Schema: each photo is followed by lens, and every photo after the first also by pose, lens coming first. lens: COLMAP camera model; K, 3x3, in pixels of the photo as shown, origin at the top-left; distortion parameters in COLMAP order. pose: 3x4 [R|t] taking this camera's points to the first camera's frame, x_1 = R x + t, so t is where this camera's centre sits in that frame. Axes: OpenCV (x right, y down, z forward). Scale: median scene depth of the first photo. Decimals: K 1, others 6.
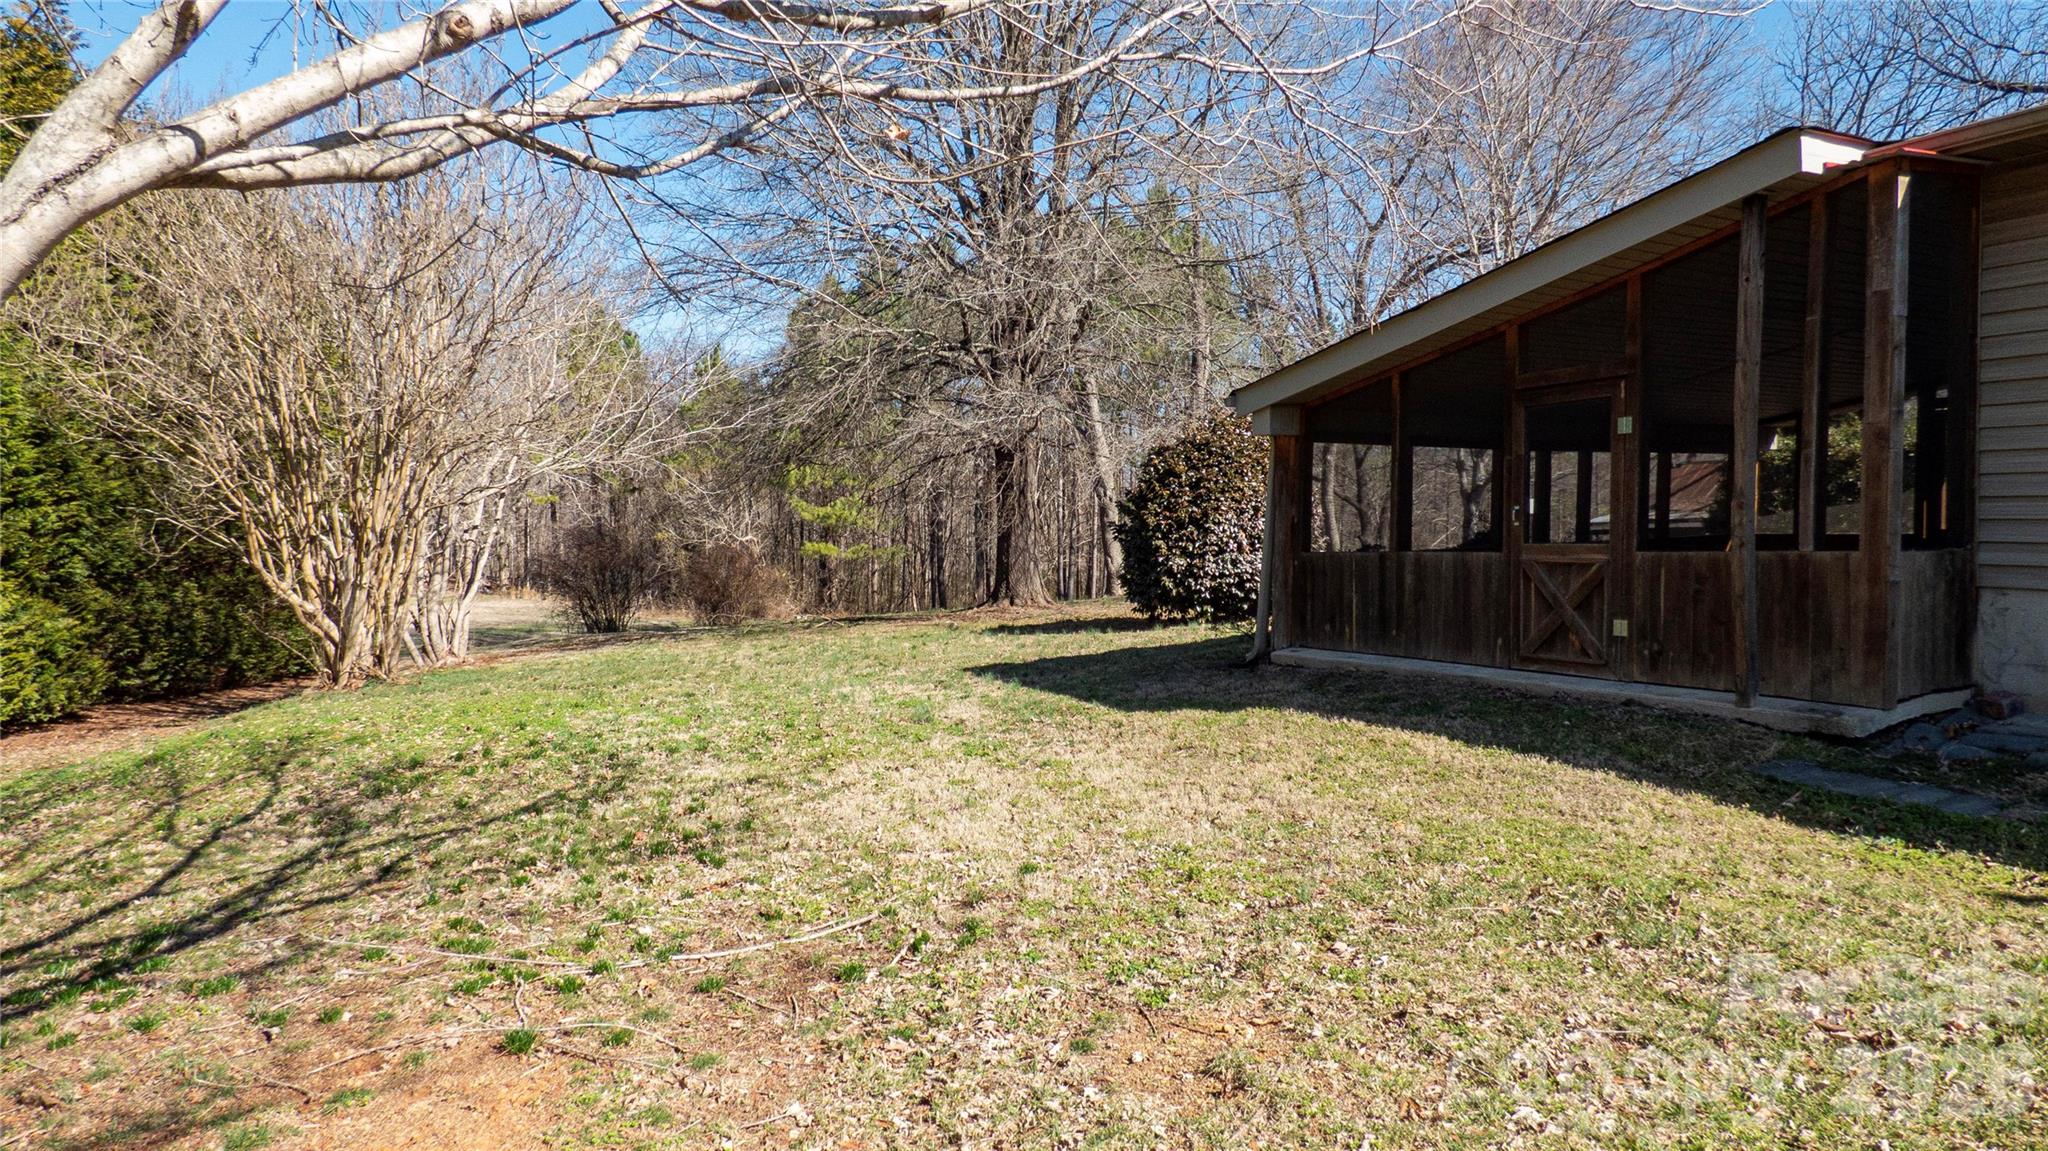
lens RADIAL K [[1242.2, 0, 1017.6], [0, 1242.2, 570.7], [0, 0, 1]] dist [-0.065238, 0.070093]
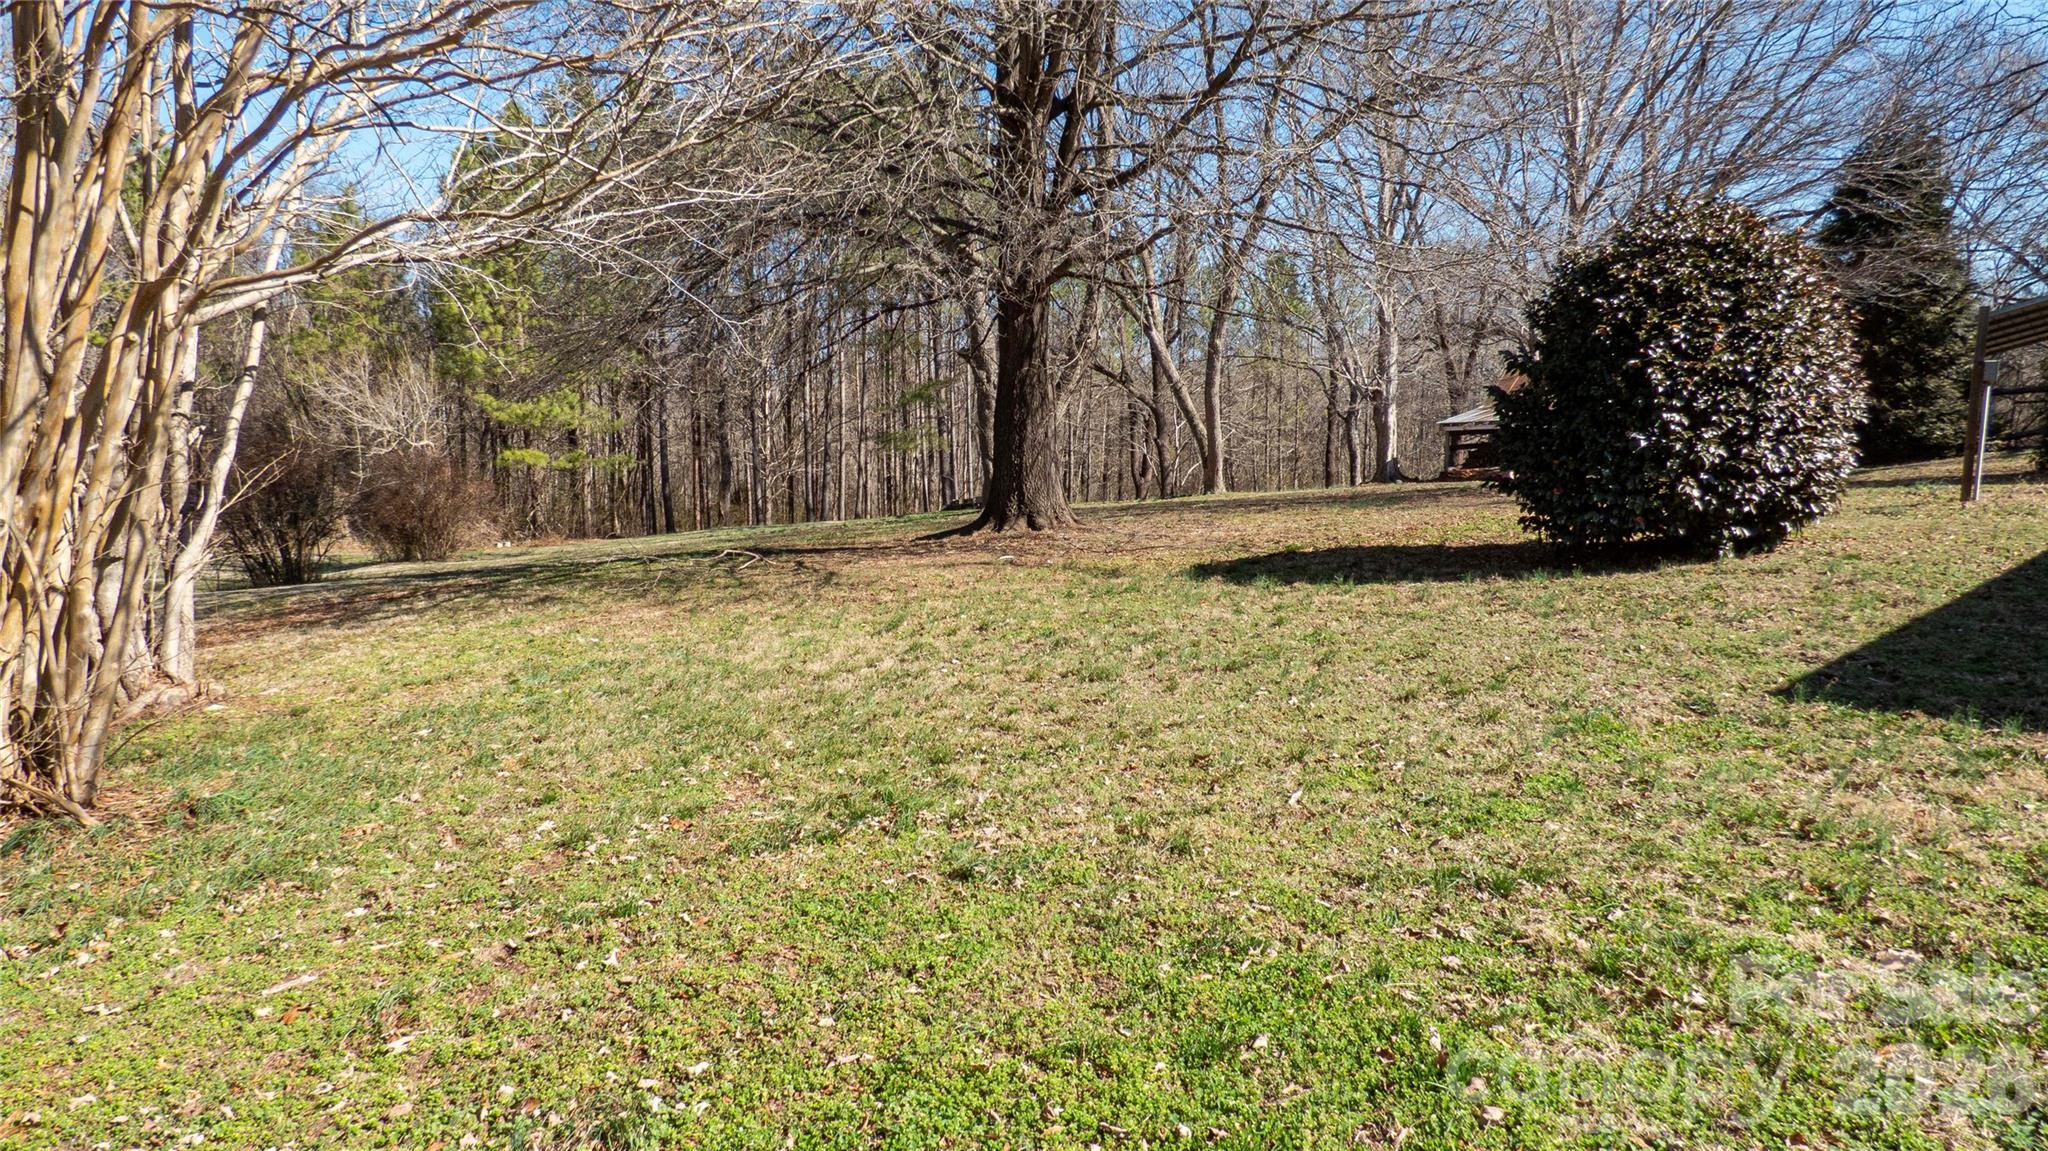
lens RADIAL K [[1242.2, 0, 1017.6], [0, 1242.2, 570.7], [0, 0, 1]] dist [-0.065238, 0.070093]
pose [[0.954081, -0.032542, 0.297777, -0.291047], [0.011109, 0.997242, 0.073388, 0.002460], [-0.299344, -0.066710, 0.951810, 0.487663]]
